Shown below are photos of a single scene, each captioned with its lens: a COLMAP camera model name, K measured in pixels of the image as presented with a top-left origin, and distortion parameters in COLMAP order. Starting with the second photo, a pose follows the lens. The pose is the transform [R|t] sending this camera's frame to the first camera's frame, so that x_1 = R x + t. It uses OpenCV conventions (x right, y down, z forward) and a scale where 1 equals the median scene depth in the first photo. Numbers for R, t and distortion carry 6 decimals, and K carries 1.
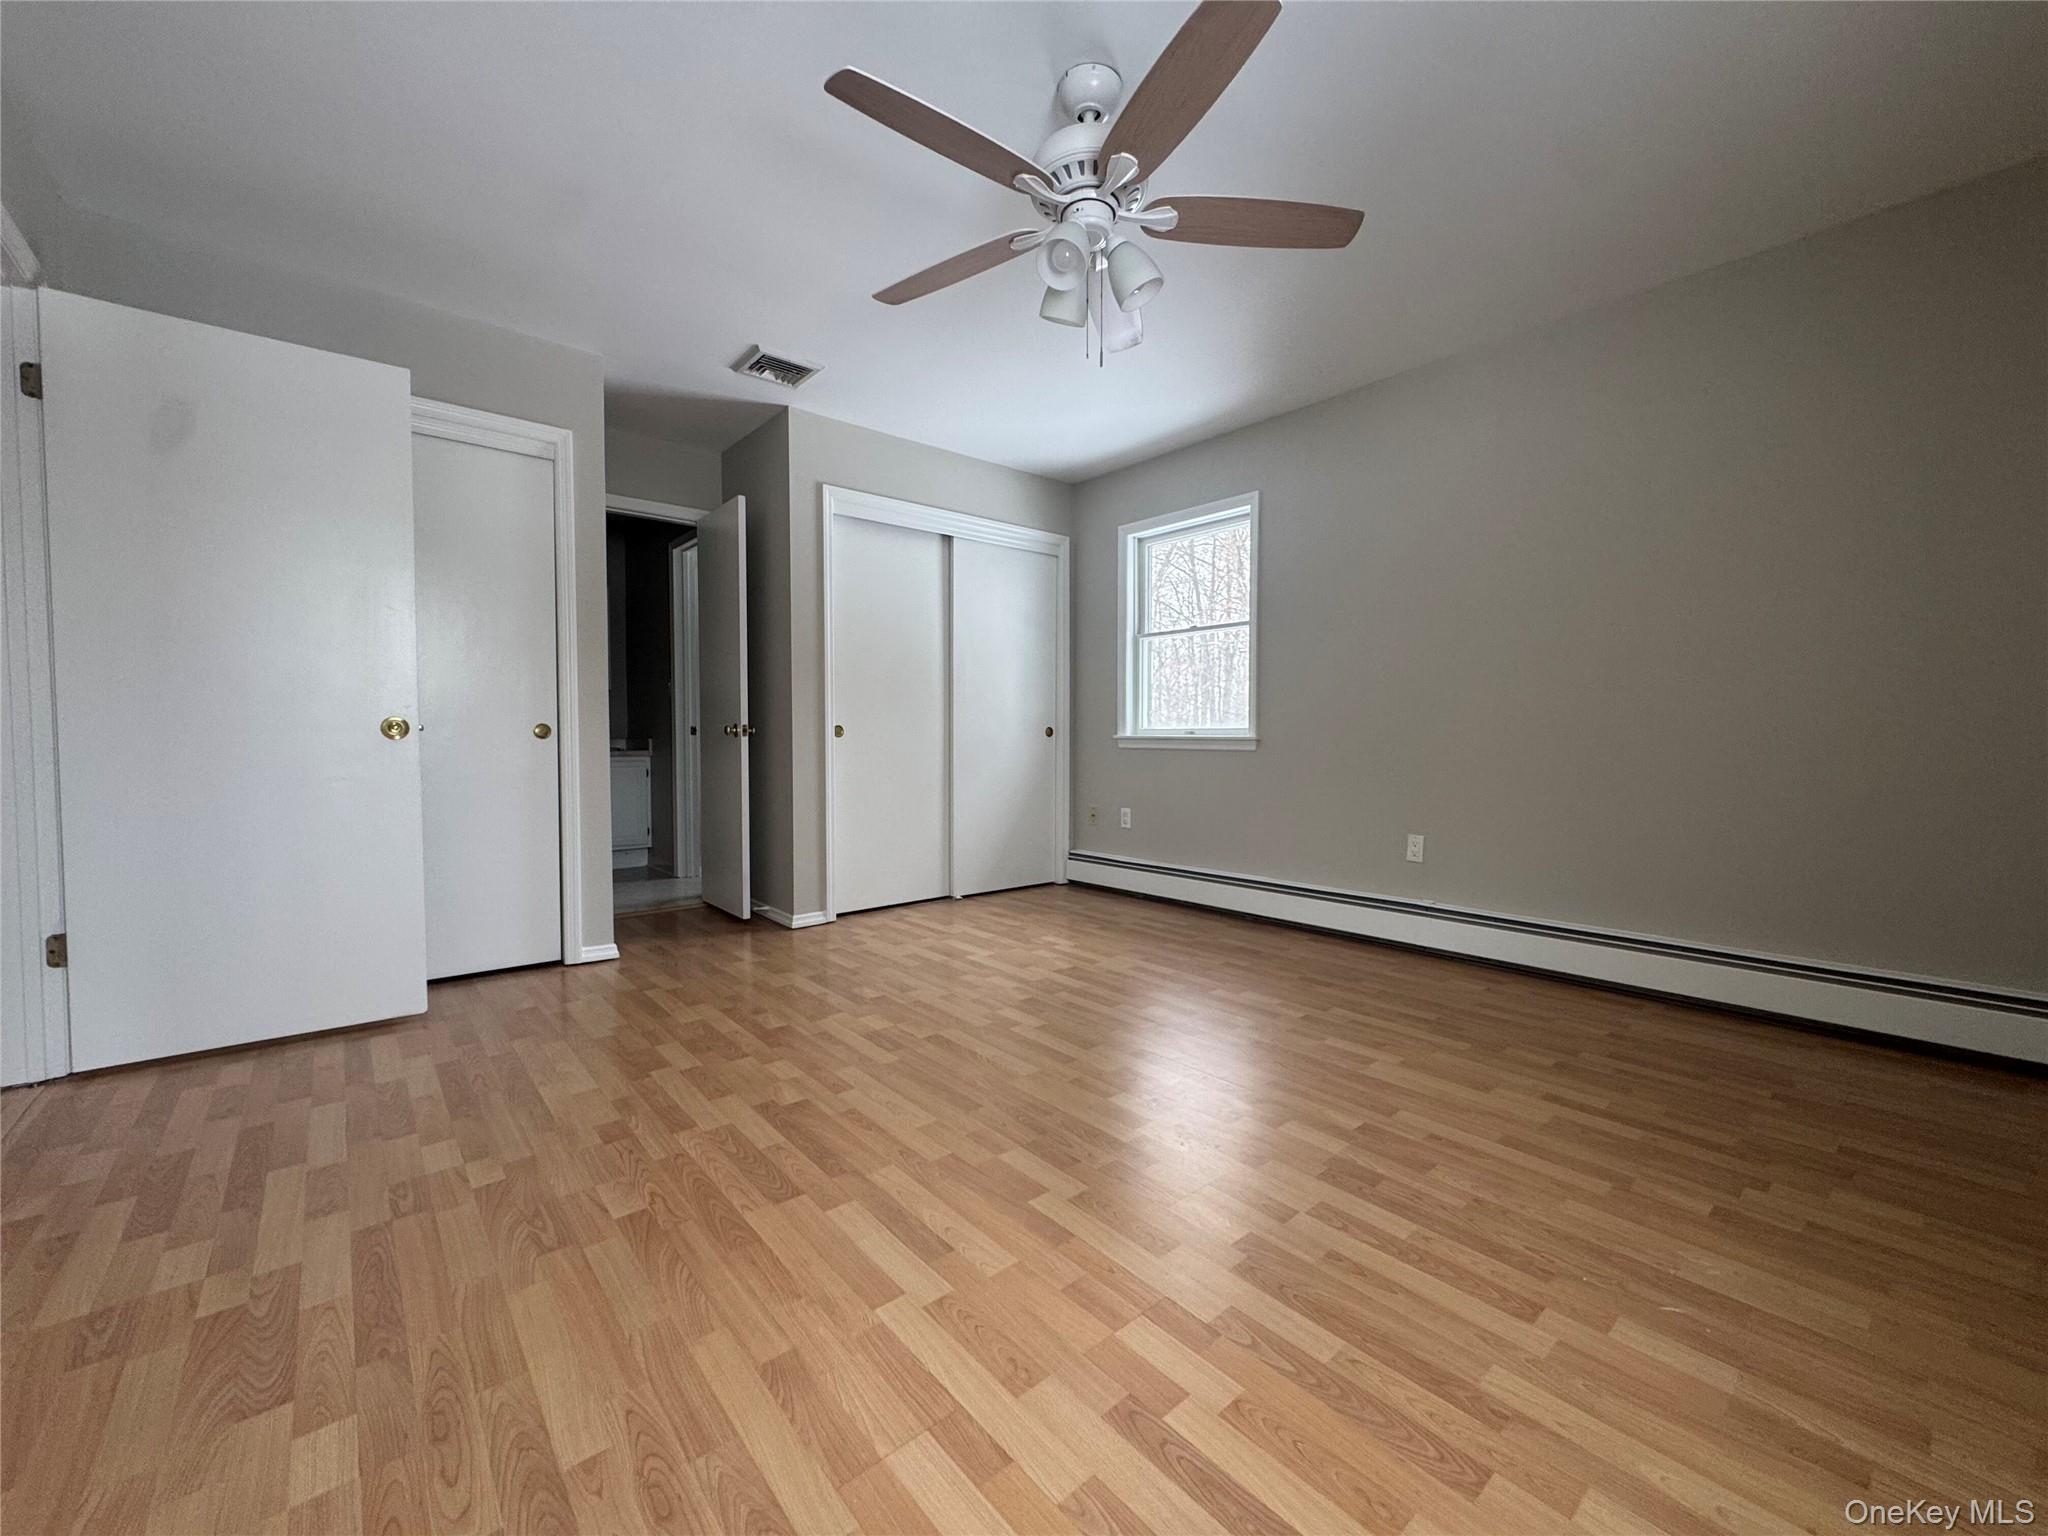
lens RADIAL K [[814.1, 0, 1025.5], [0, 814.1, 767.0], [0, 0, 1]] dist [-0.002865, 0.000684]
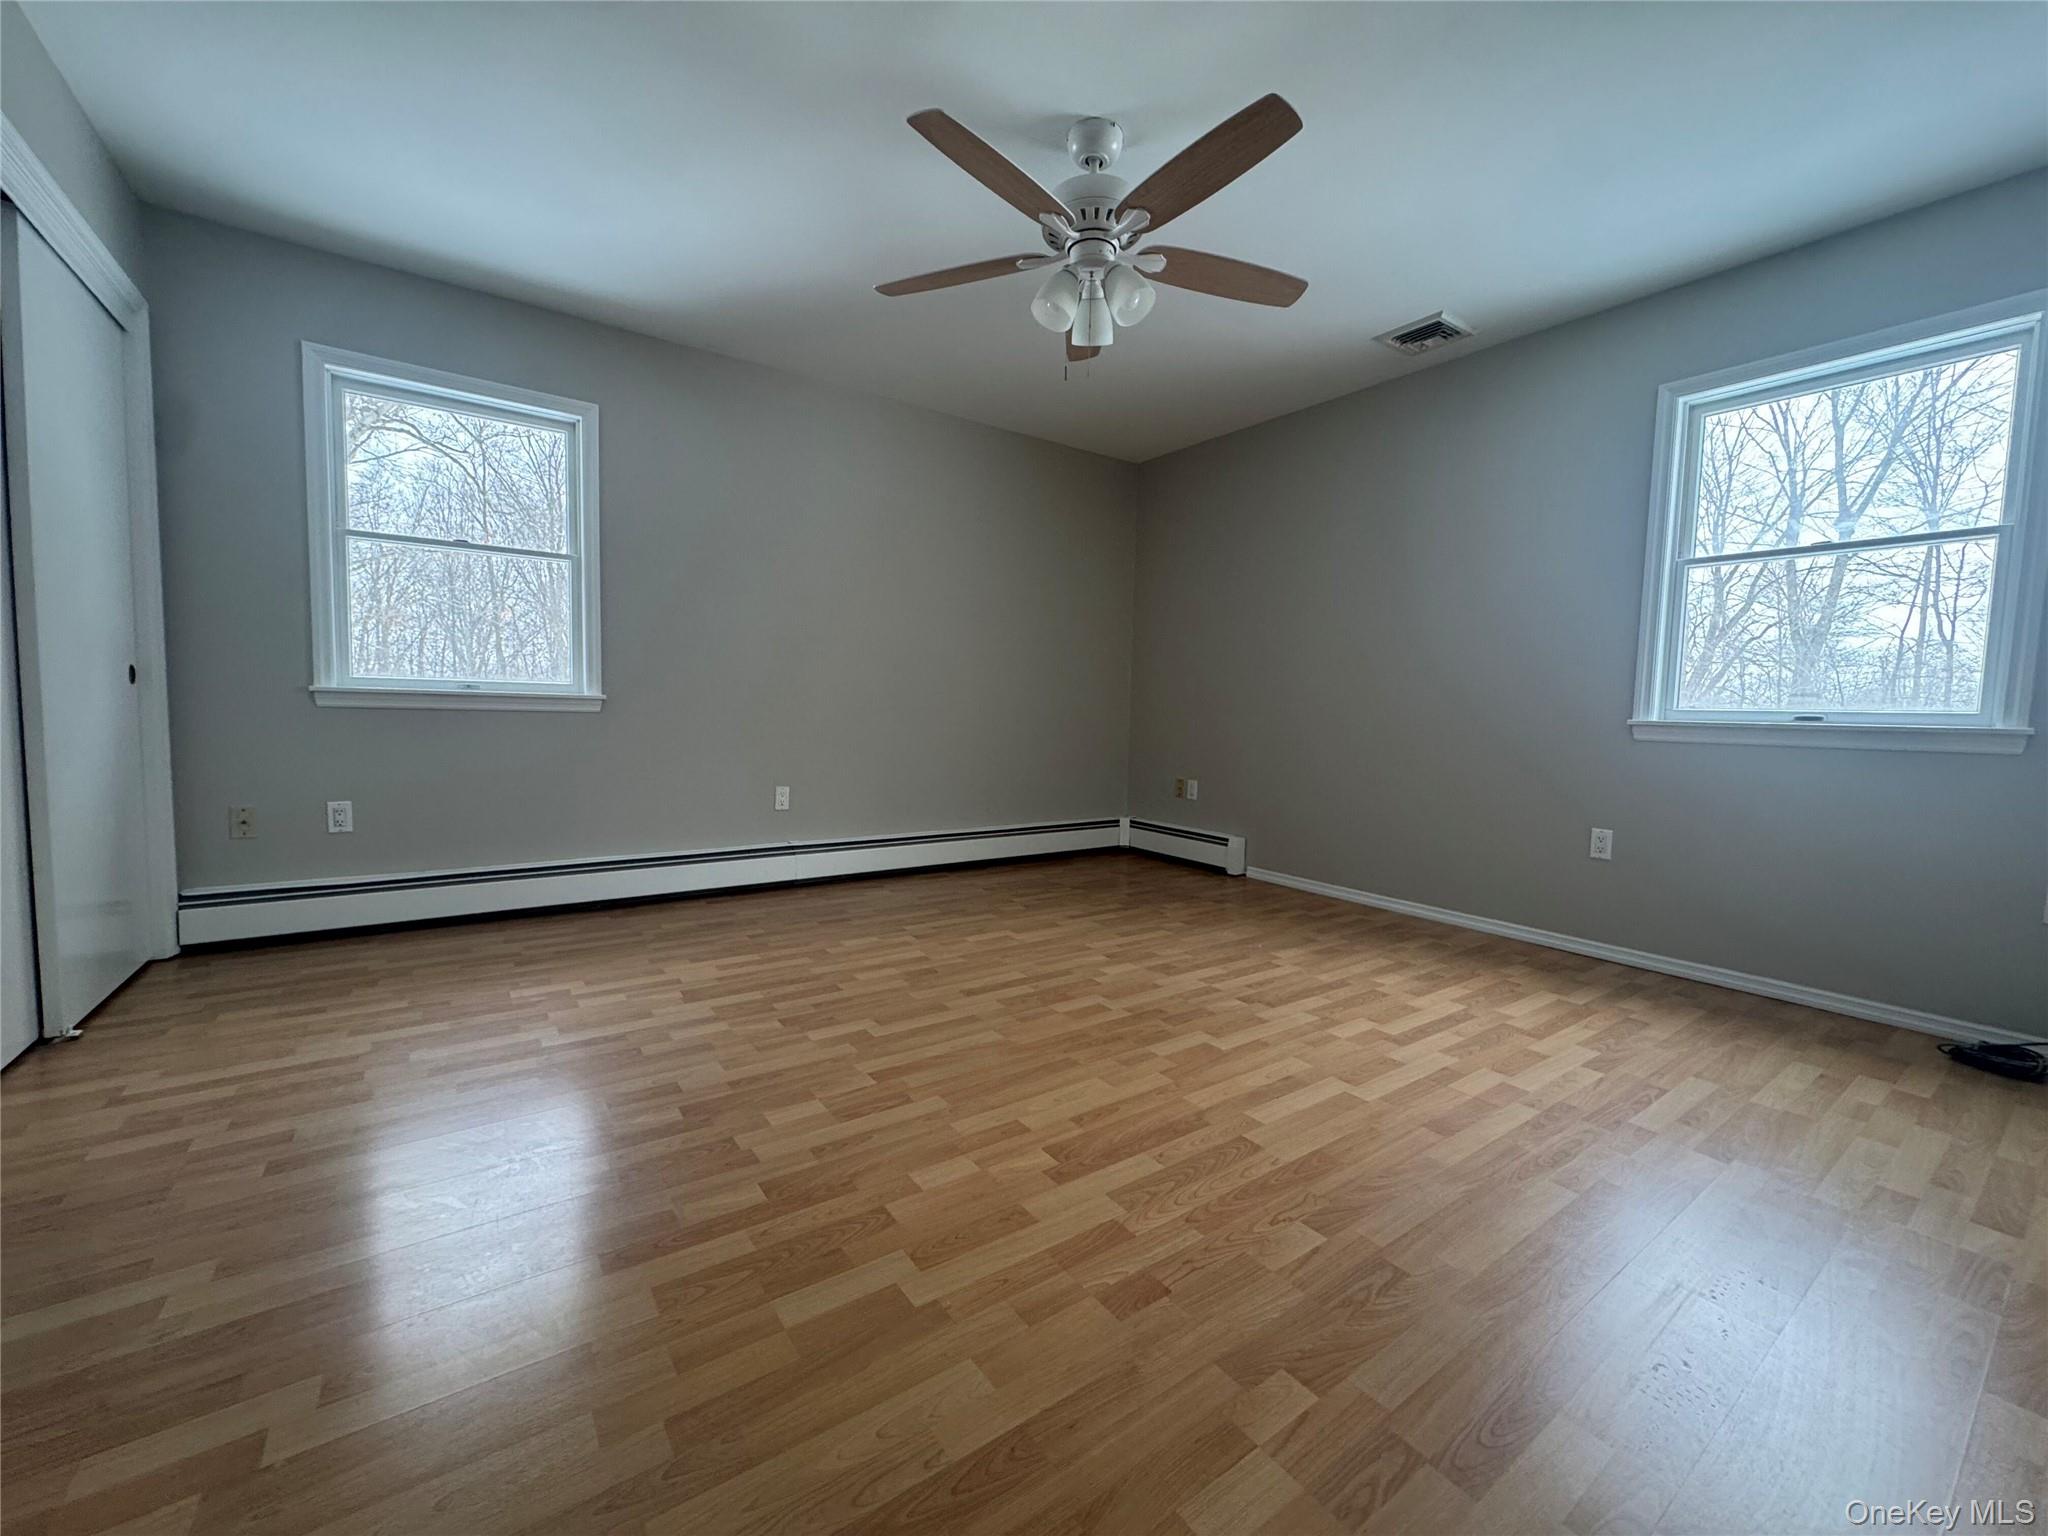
lens RADIAL K [[814.1, 0, 1025.5], [0, 814.1, 767.0], [0, 0, 1]] dist [-0.002865, 0.000684]
pose [[0.085902, -0.068996, 0.993912, -0.709387], [0.011675, 0.997600, 0.068243, -0.020595], [-0.996235, 0.005741, 0.086501, 0.632789]]
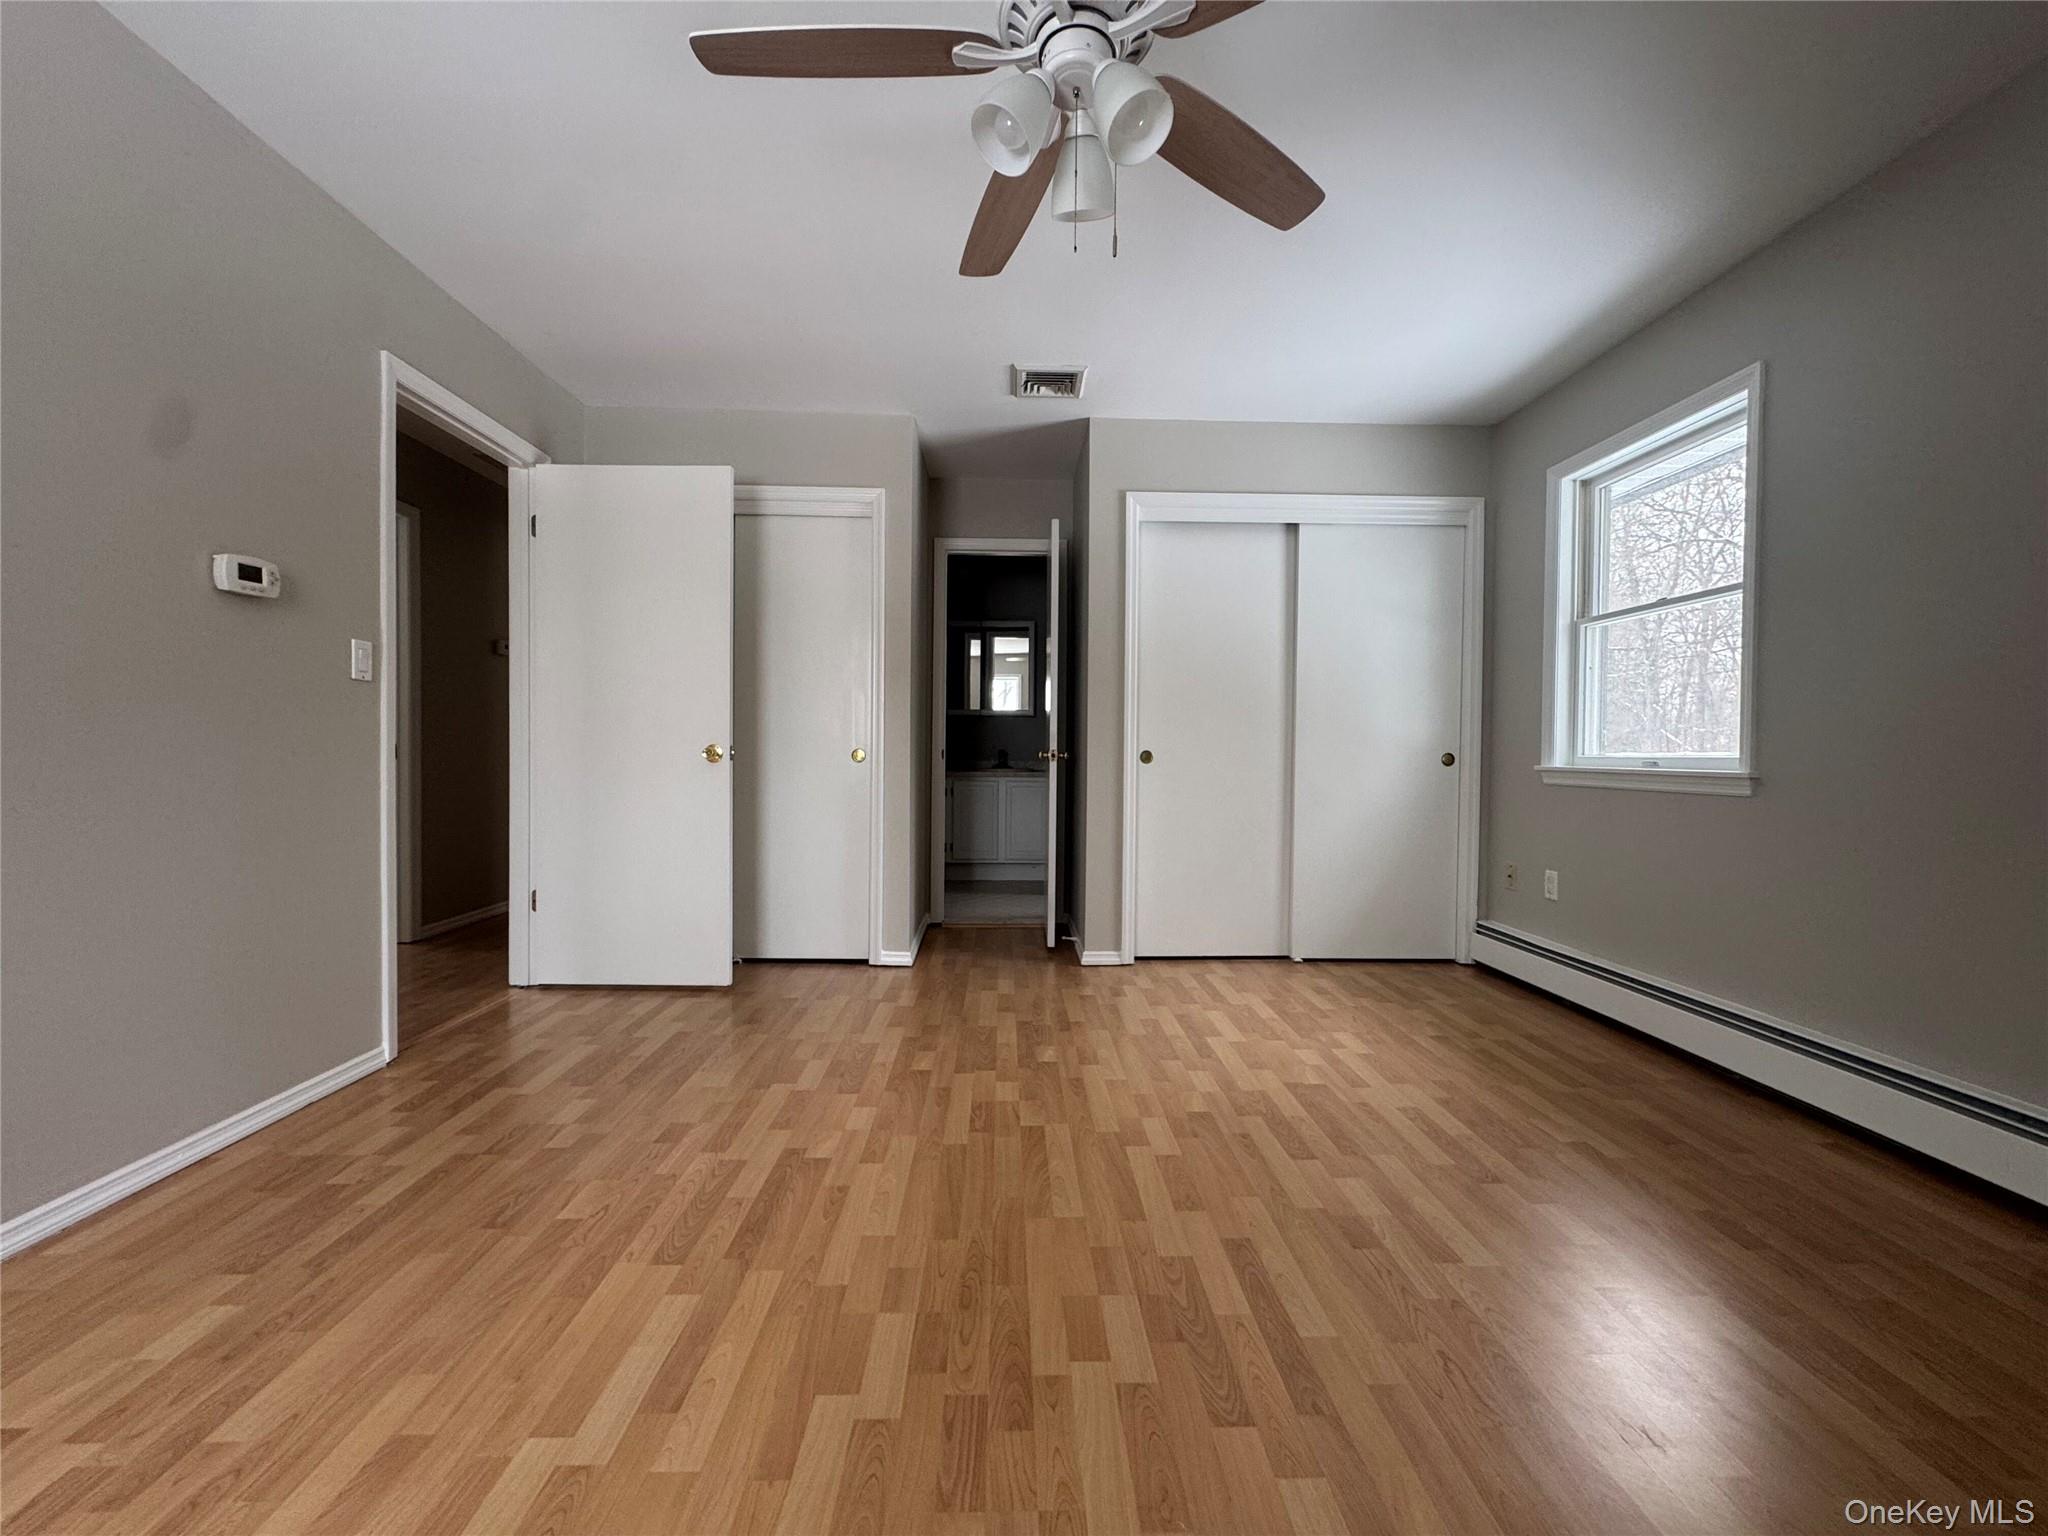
lens RADIAL K [[814.1, 0, 1025.5], [0, 814.1, 767.0], [0, 0, 1]] dist [-0.002865, 0.000684]
pose [[0.778316, 0.017112, -0.627640, 0.320417], [-0.032557, 0.999384, -0.013125, -0.021797], [0.627029, 0.030649, 0.778393, 0.270421]]
